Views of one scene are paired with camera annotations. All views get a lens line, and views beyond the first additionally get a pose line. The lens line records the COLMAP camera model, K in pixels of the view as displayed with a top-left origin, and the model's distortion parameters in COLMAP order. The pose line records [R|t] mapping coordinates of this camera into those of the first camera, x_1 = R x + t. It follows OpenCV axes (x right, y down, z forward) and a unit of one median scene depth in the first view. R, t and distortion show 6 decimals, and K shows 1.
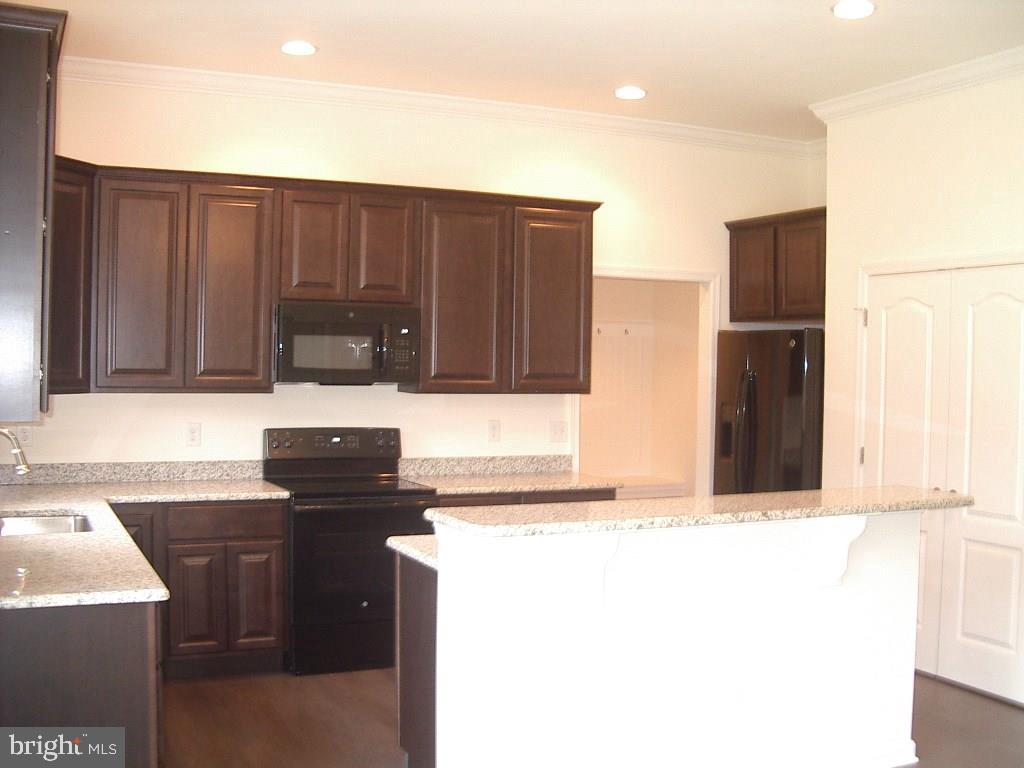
lens RADIAL K [[1131.3, 0, 512.0], [0, 1131.3, 384.0], [0, 0, 1]] dist [-0.248176, 0.326305]
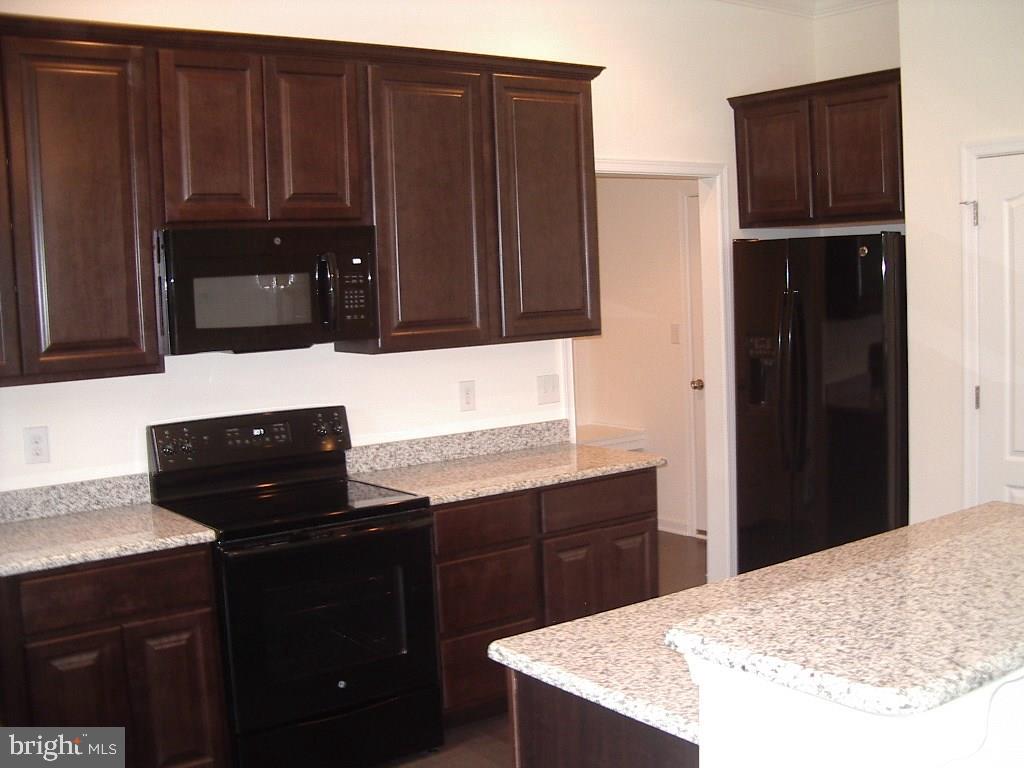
lens RADIAL K [[1131.3, 0, 512.0], [0, 1131.3, 384.0], [0, 0, 1]] dist [-0.248176, 0.326305]
pose [[0.978662, -0.073661, 0.191820, -0.136003], [0.059823, 0.995237, 0.076965, -0.020558], [-0.196576, -0.063848, 0.978408, 0.333542]]
